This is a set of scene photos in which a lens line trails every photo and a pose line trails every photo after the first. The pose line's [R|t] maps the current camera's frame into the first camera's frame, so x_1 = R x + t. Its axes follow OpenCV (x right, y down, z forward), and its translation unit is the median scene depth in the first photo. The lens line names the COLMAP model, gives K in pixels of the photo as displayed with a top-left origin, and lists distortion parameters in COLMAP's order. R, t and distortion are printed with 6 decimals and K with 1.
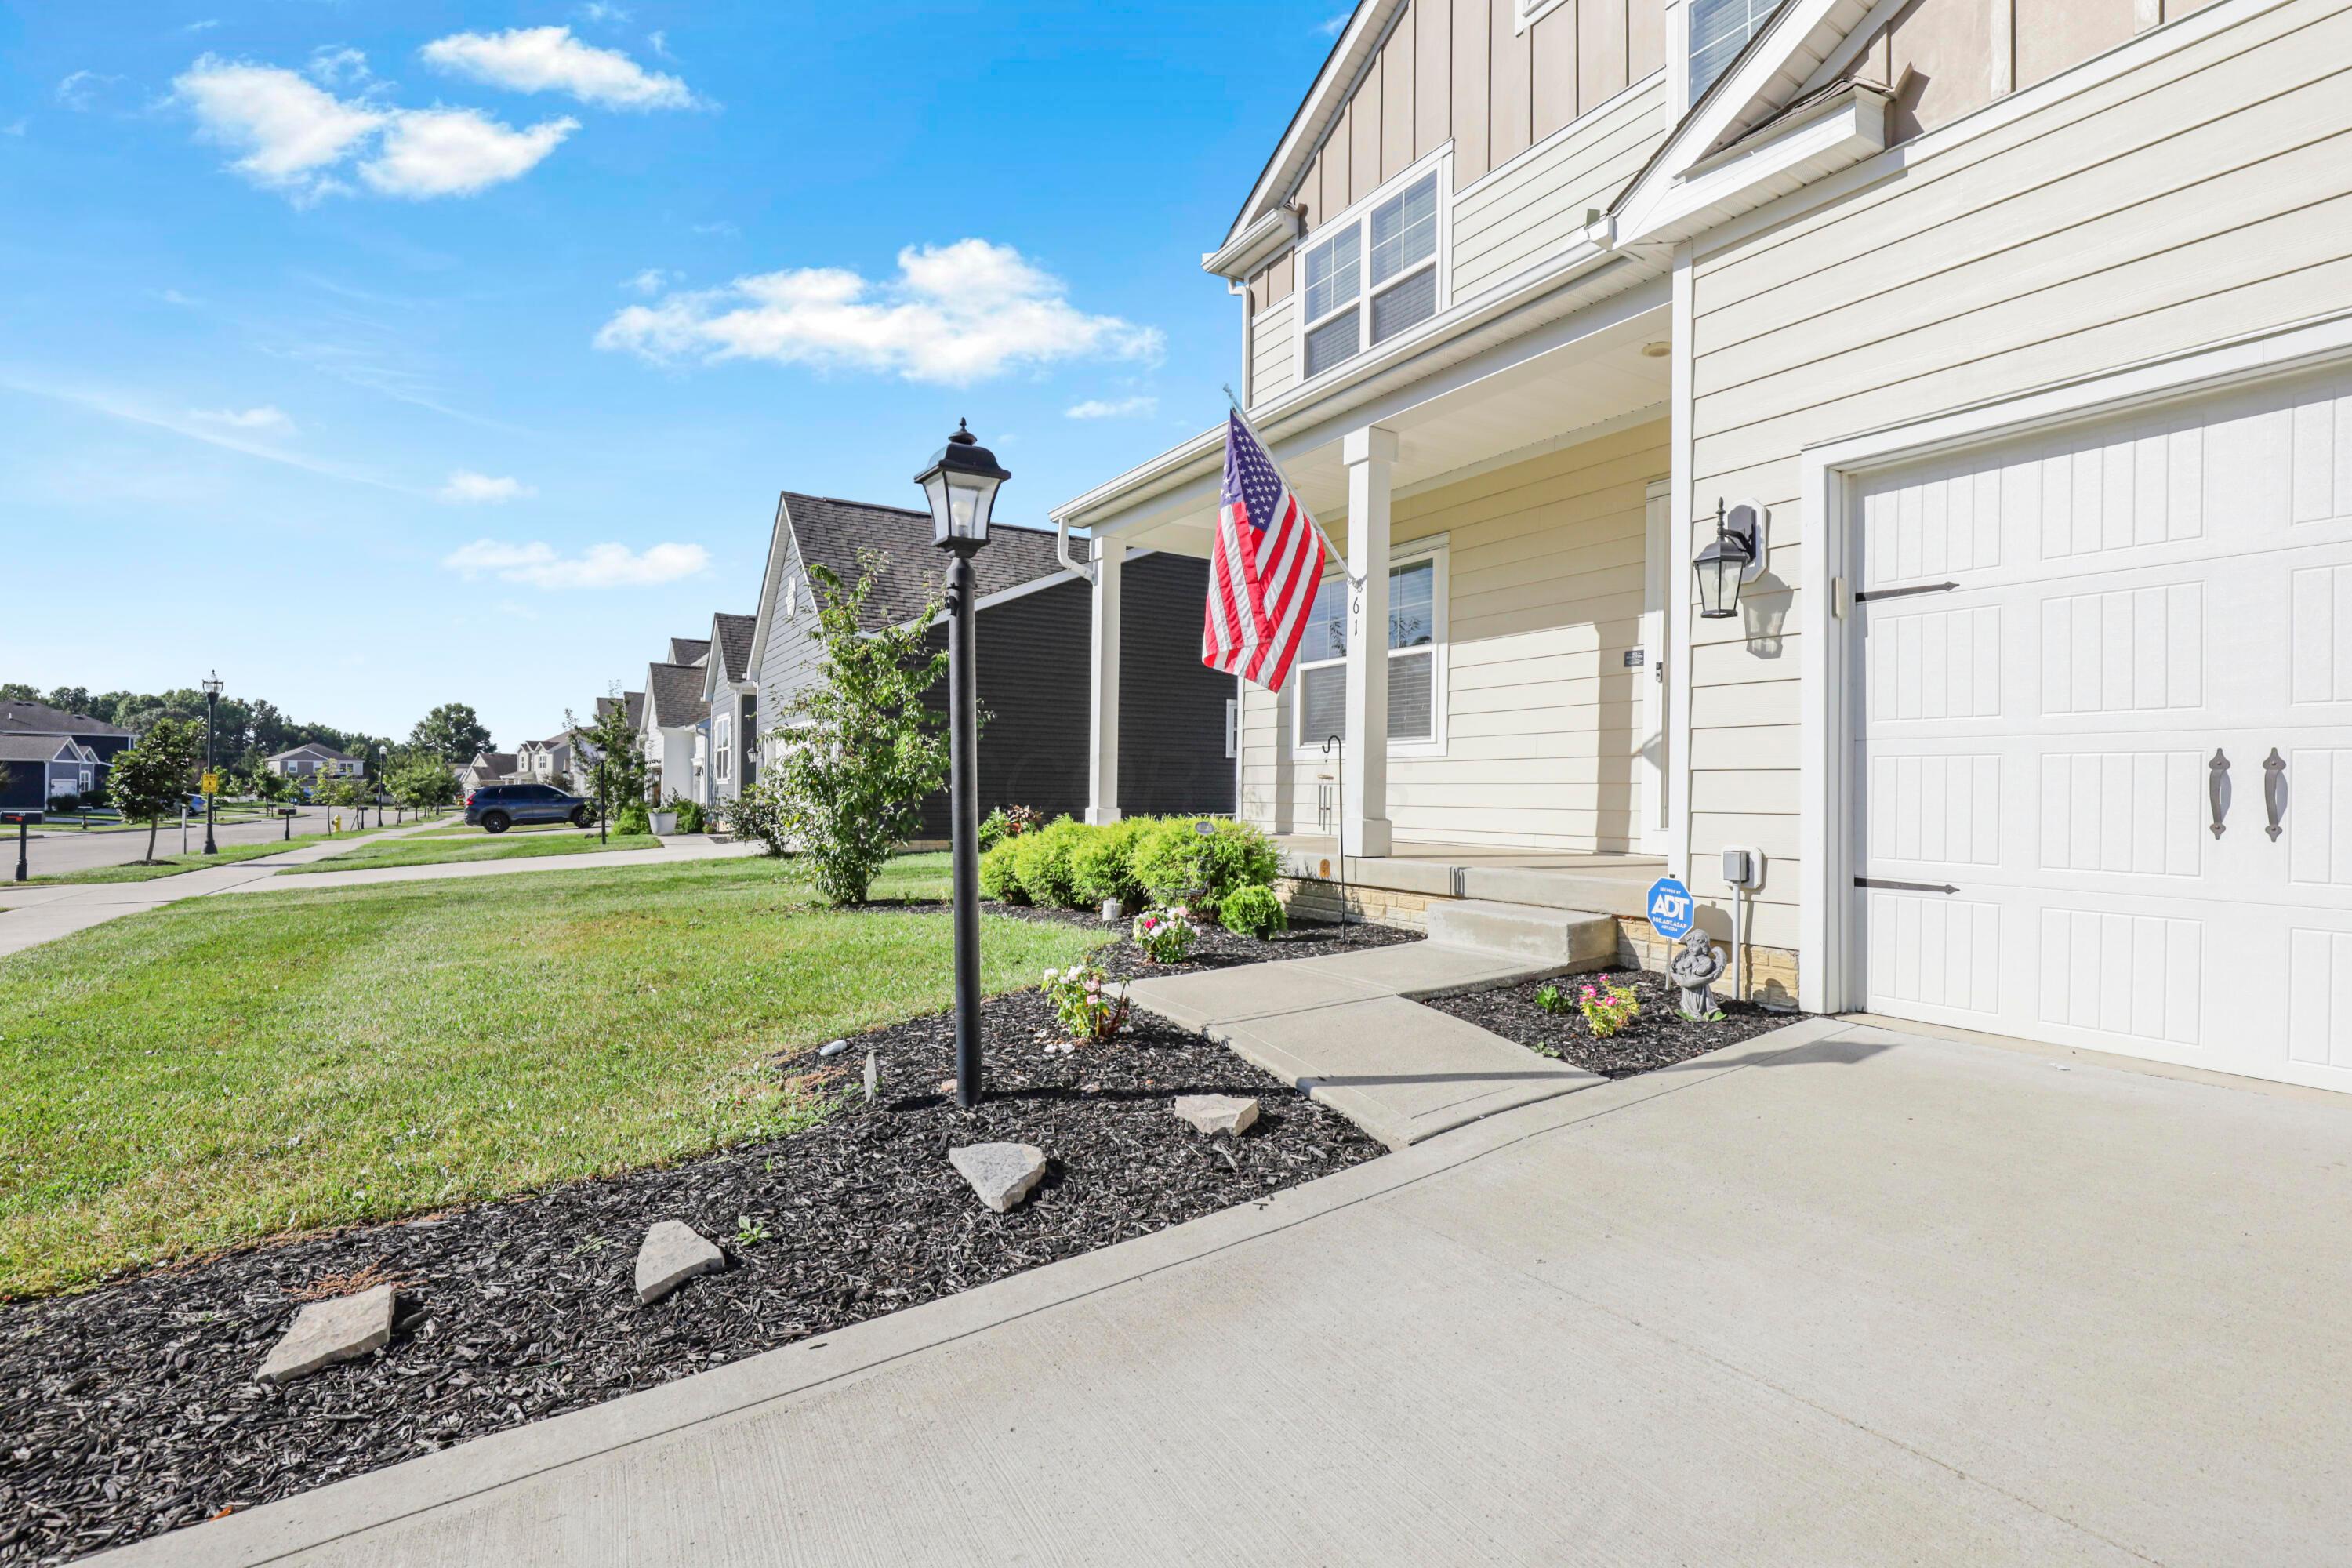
lens RADIAL K [[1100.8, 0, 1189.3], [0, 1100.8, 788.0], [0, 0, 1]] dist [-0.030616, 0.000273]
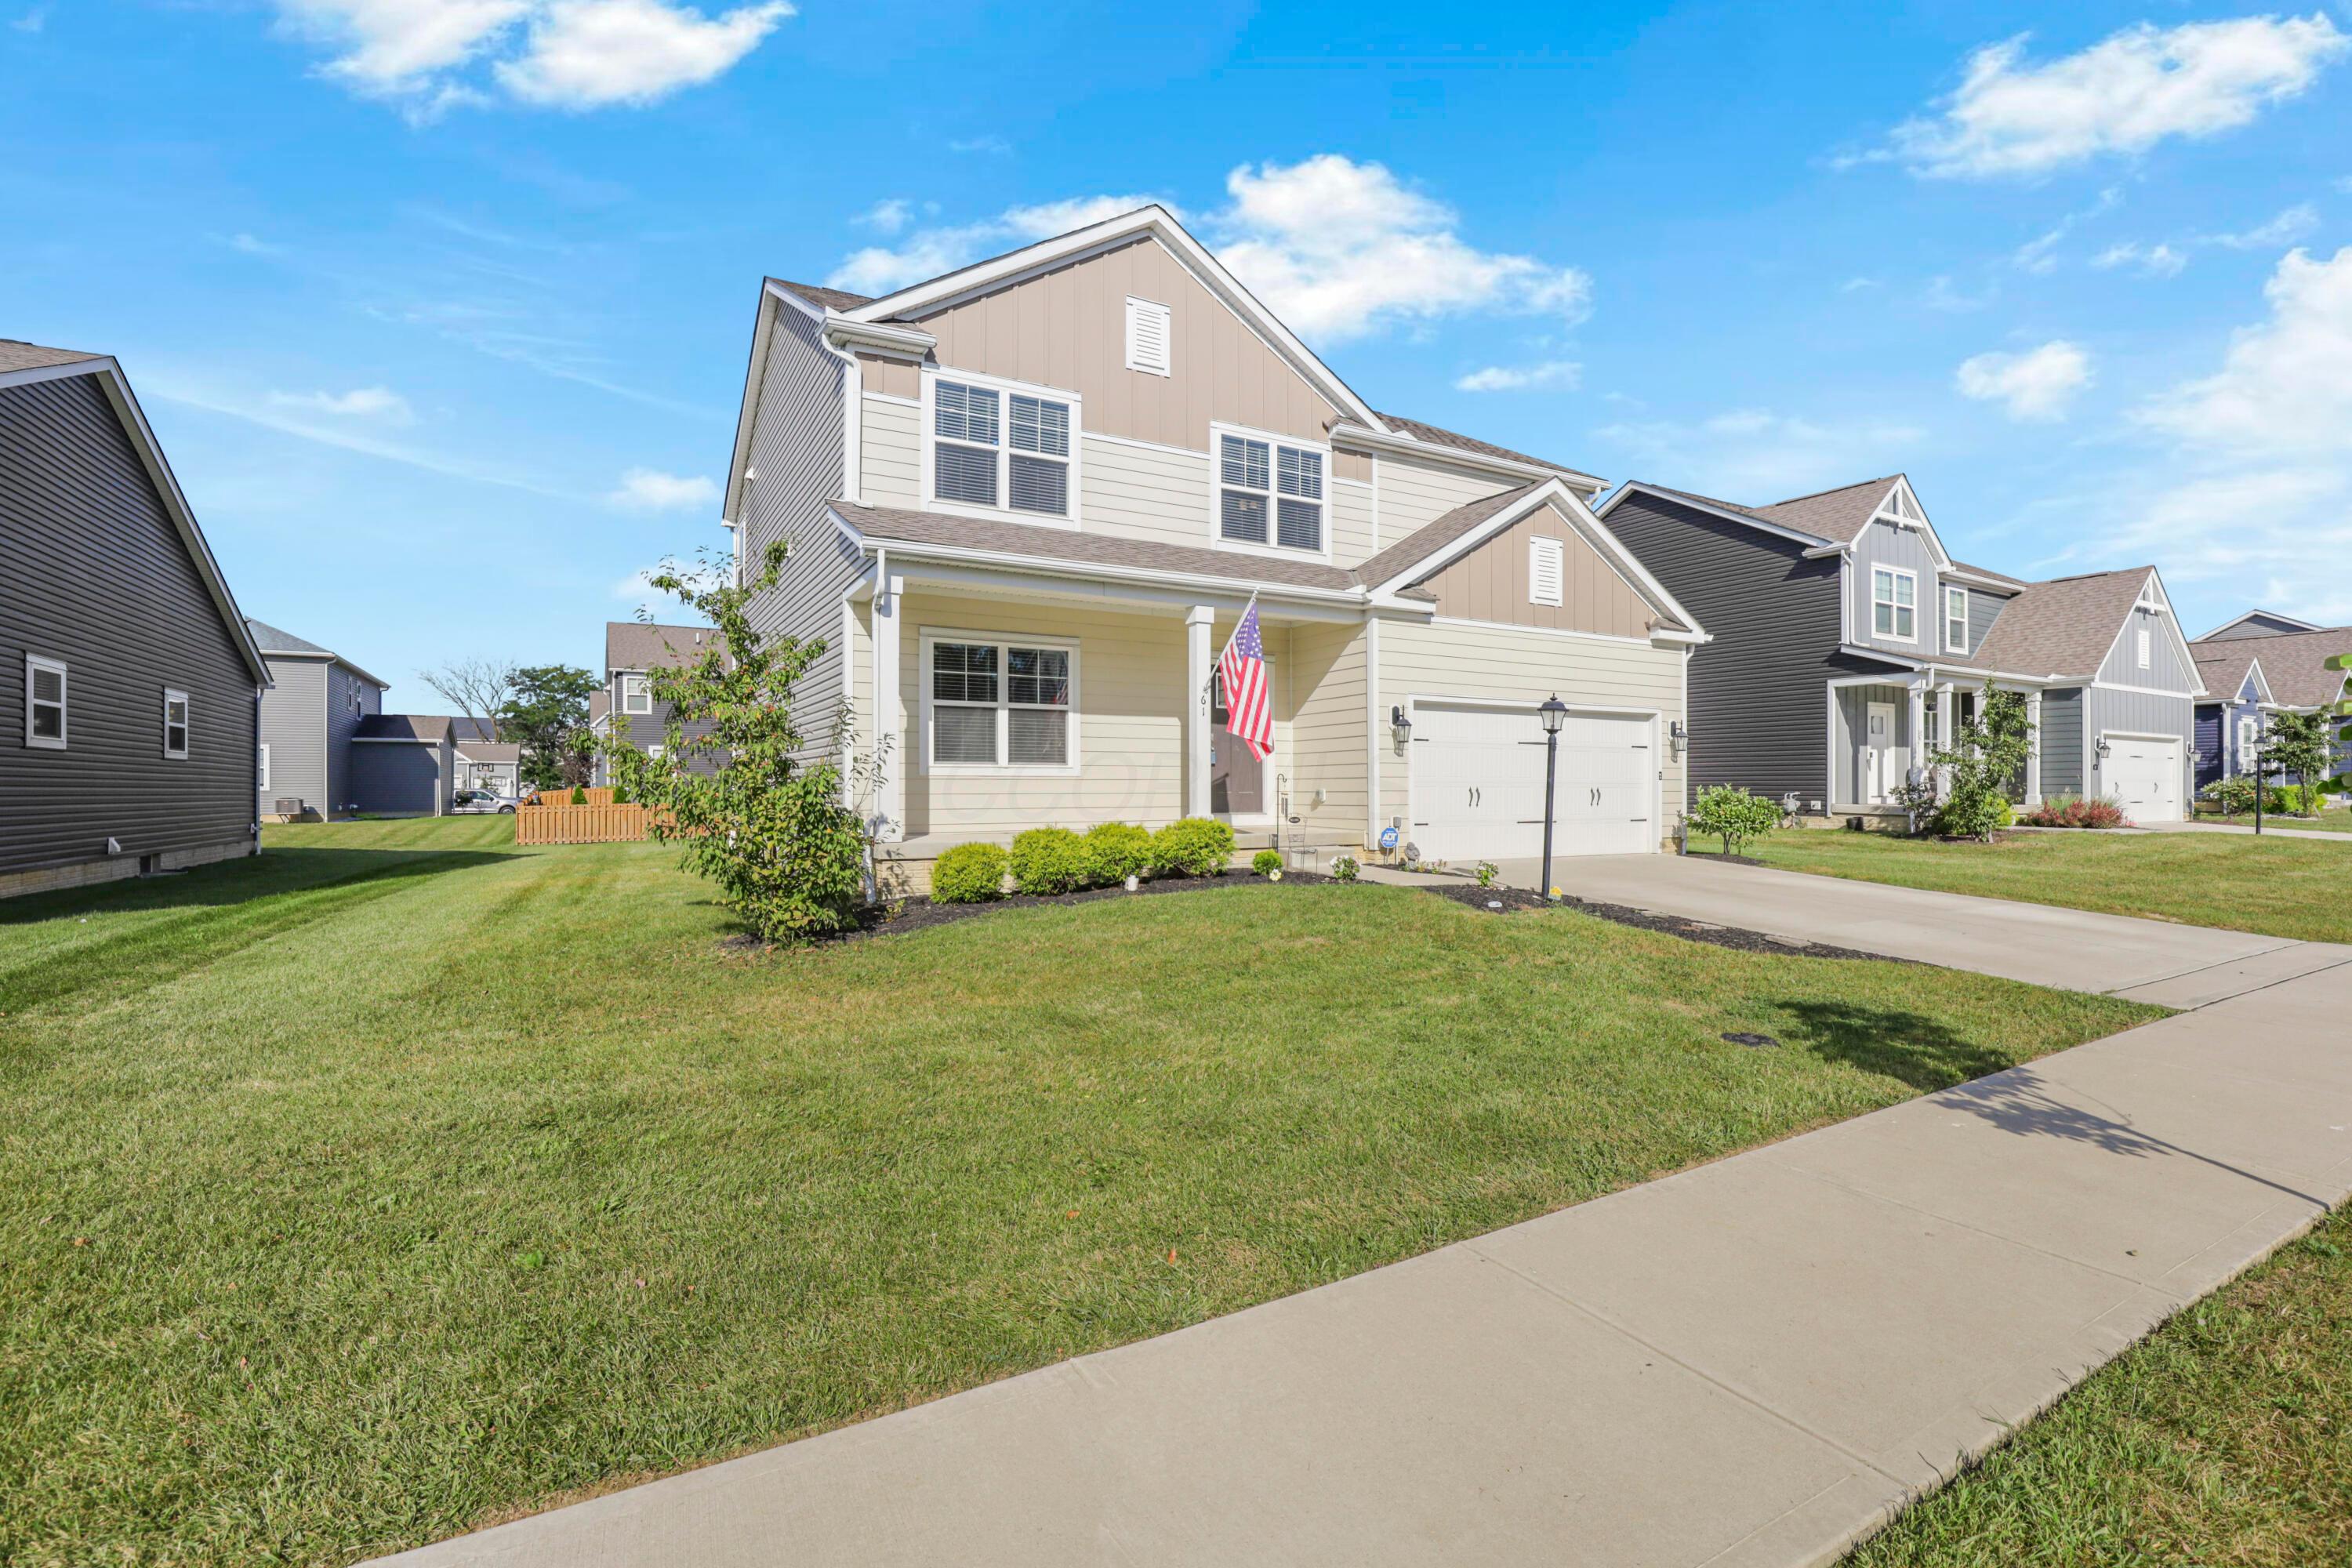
lens RADIAL K [[1095.6, 0, 1204.1], [0, 1095.6, 790.1], [0, 0, 1]] dist [-0.022169, 0.000889]
pose [[0.019152, -0.008406, 0.999781, -1.647003], [-0.002378, 0.999961, 0.008453, -0.027652], [-0.999814, -0.002540, 0.019131, 0.936424]]
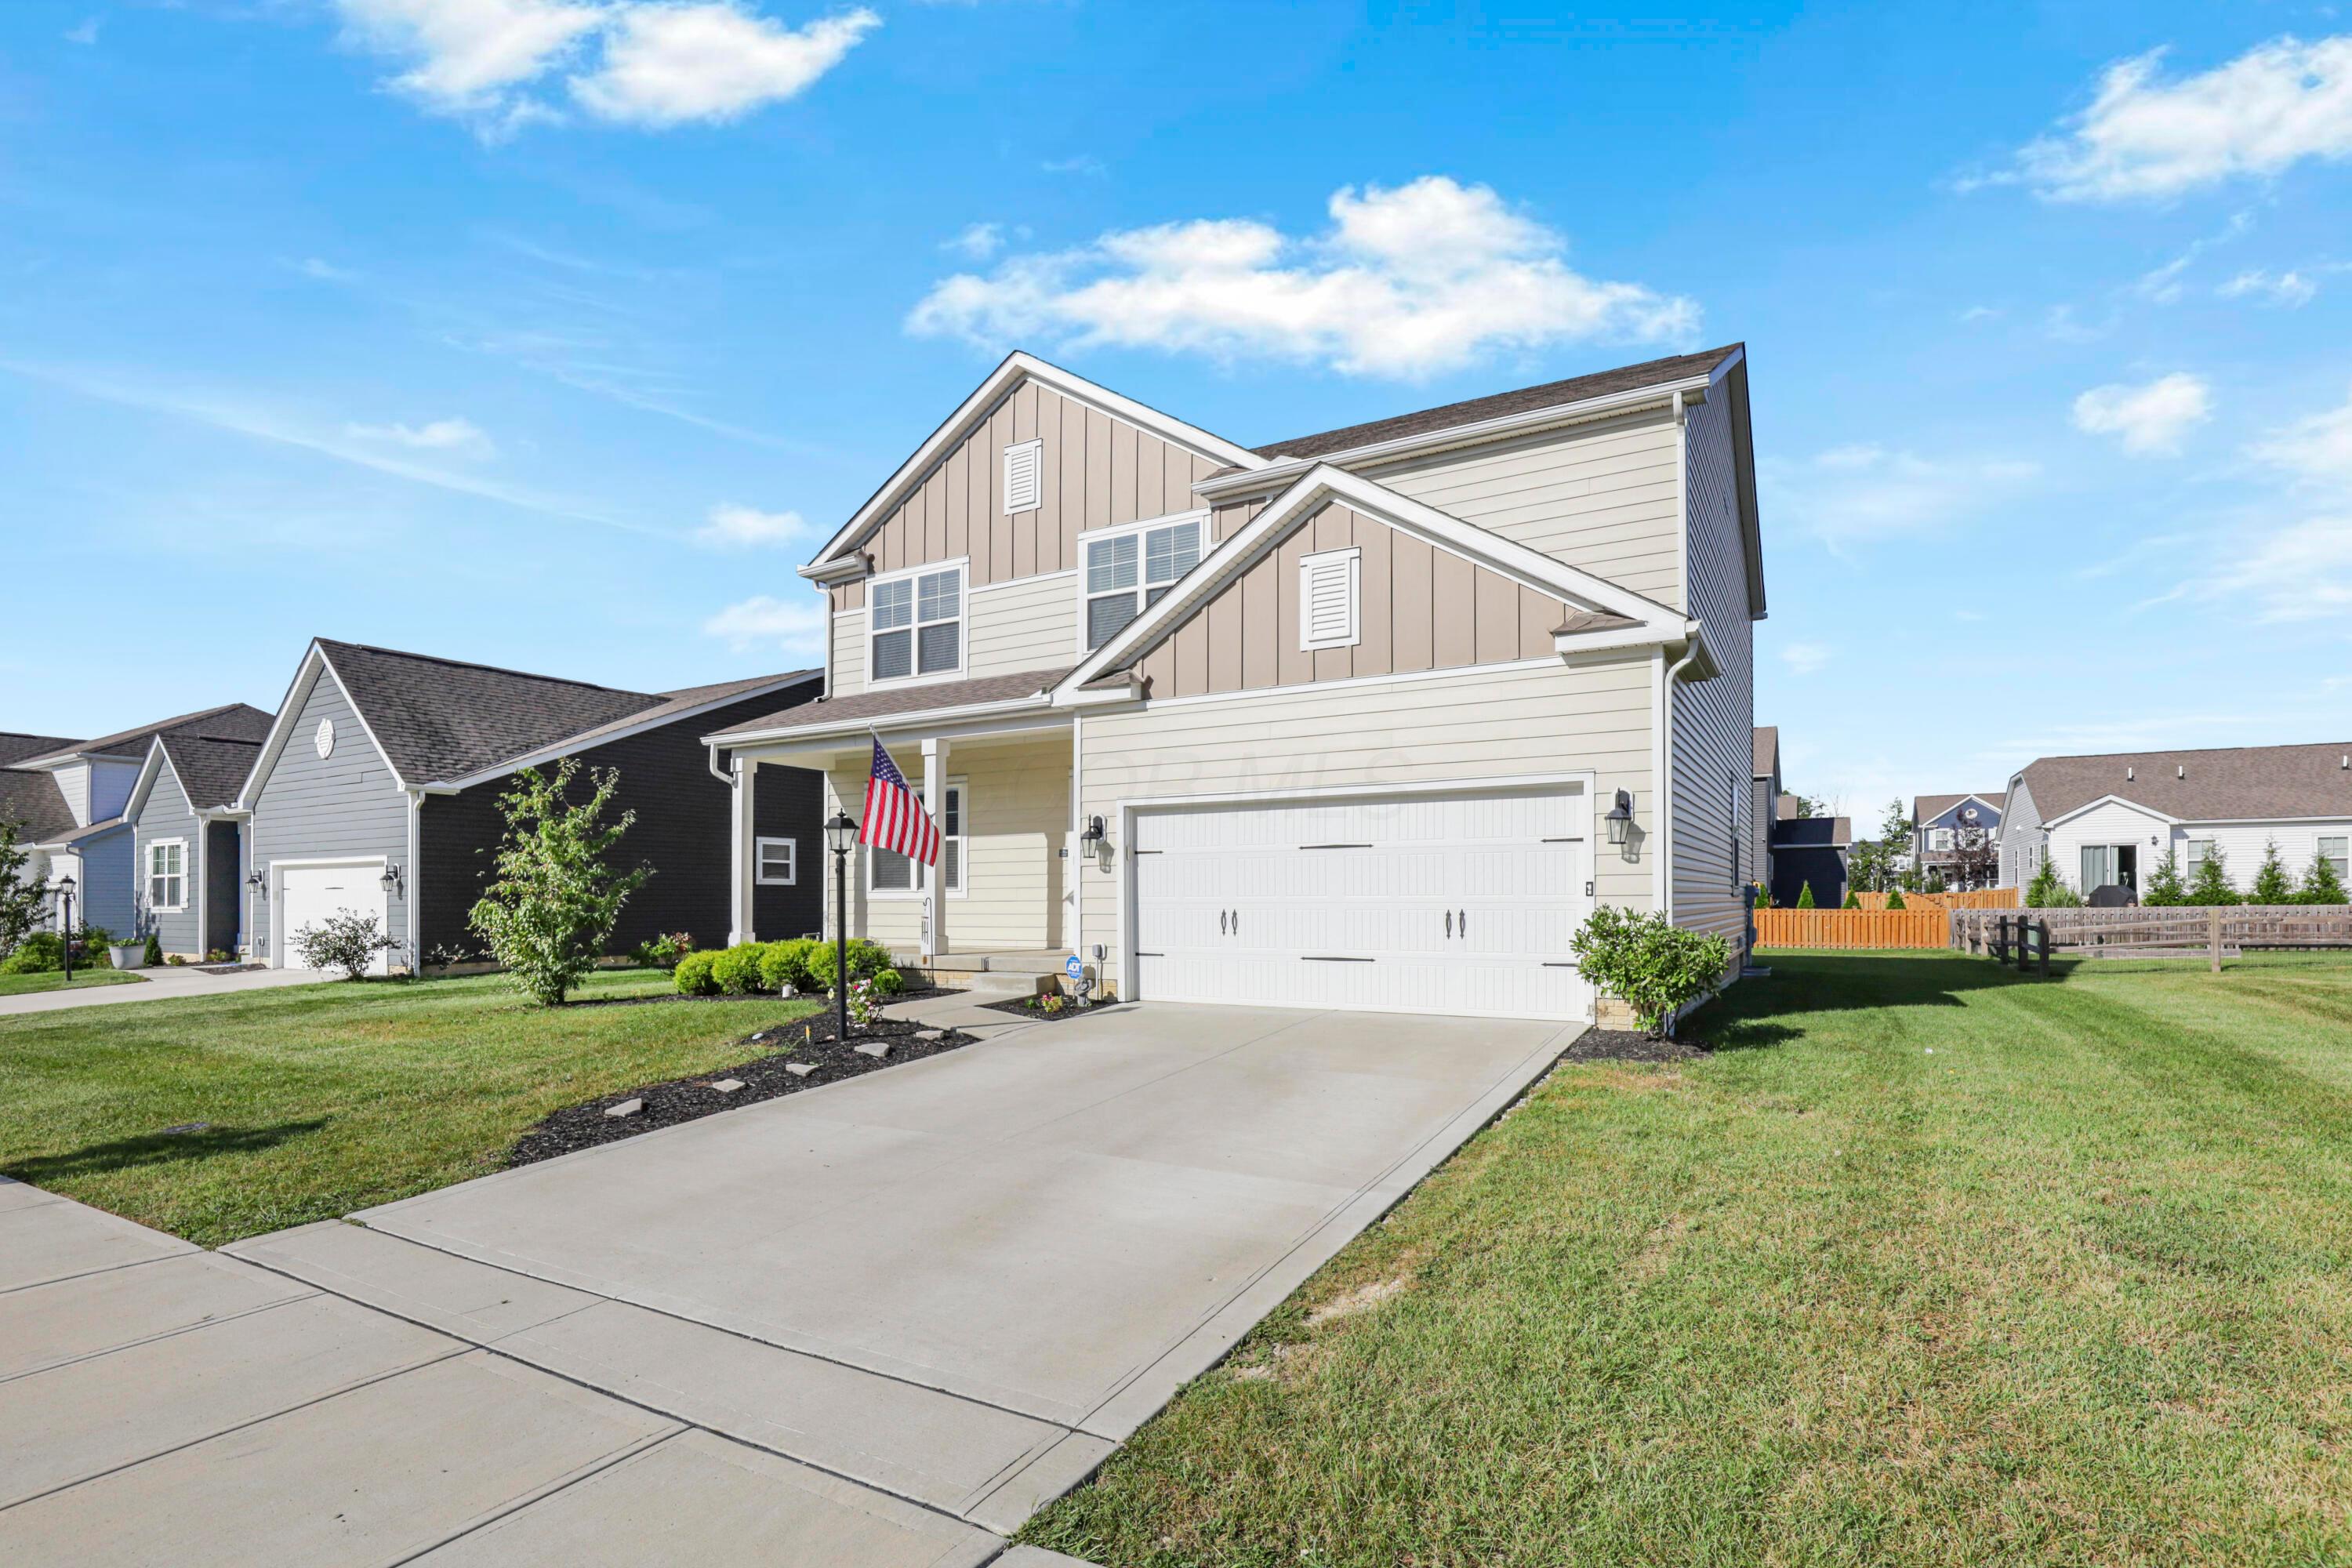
lens RADIAL K [[1109.0, 0, 1219.3], [0, 1109.0, 878.2], [0, 0, 1]] dist [-0.026992, 0.002517]
pose [[0.872281, -0.006358, 0.488964, -0.351370], [0.013253, 0.999856, -0.010641, -0.045046], [-0.488826, 0.015762, 0.872239, -0.945257]]
